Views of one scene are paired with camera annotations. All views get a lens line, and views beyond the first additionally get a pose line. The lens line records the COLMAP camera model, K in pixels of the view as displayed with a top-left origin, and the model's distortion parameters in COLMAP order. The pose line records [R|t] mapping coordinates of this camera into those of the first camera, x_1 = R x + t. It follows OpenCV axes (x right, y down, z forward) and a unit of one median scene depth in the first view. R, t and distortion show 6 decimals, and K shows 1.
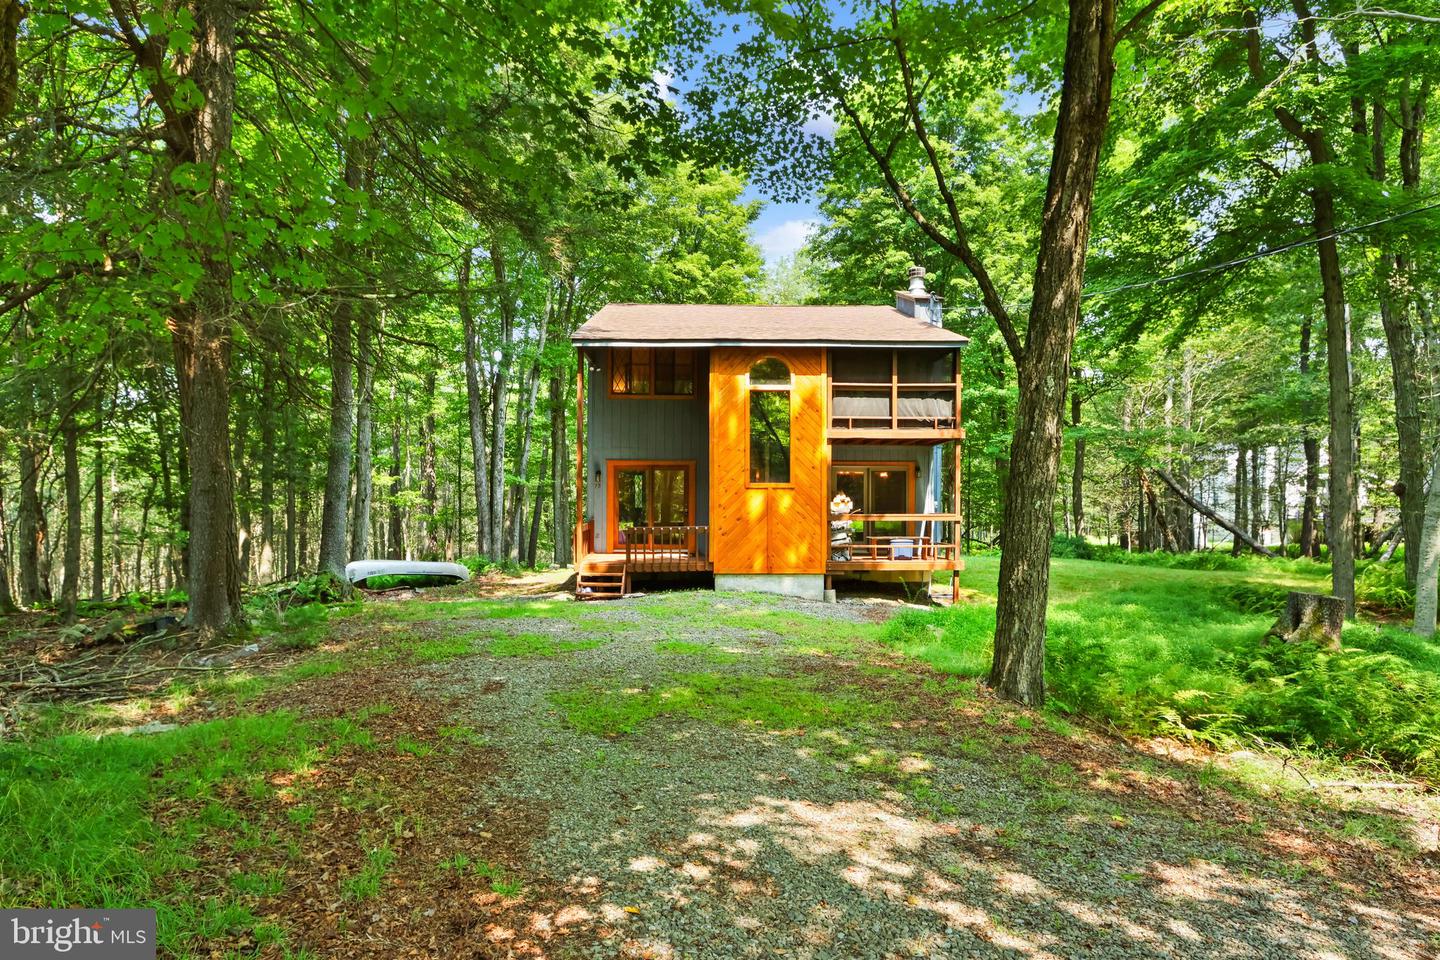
lens RADIAL K [[810.8, 0, 717.6], [0, 810.8, 488.2], [0, 0, 1]] dist [-0.005513, -0.000113]
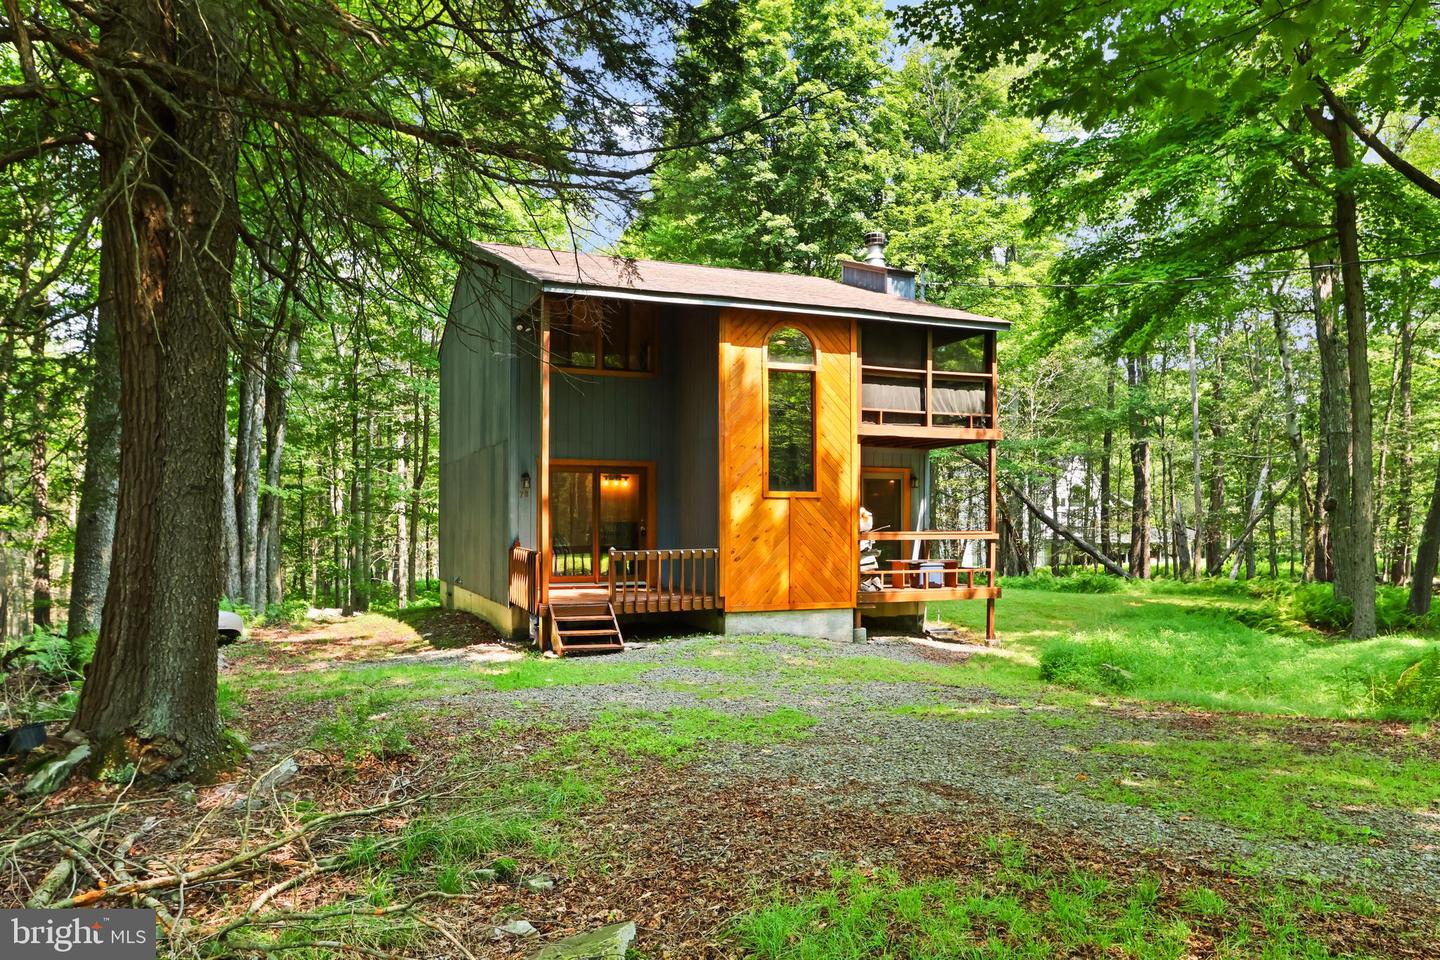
lens RADIAL K [[993.2, 0, 720.8], [0, 993.2, 495.5], [0, 0, 1]] dist [0.001307, -0.000061]
pose [[0.934861, 0.008383, 0.354915, -0.327999], [-0.004741, 0.999927, -0.011131, 0.008170], [-0.354982, 0.008723, 0.934832, 0.146398]]
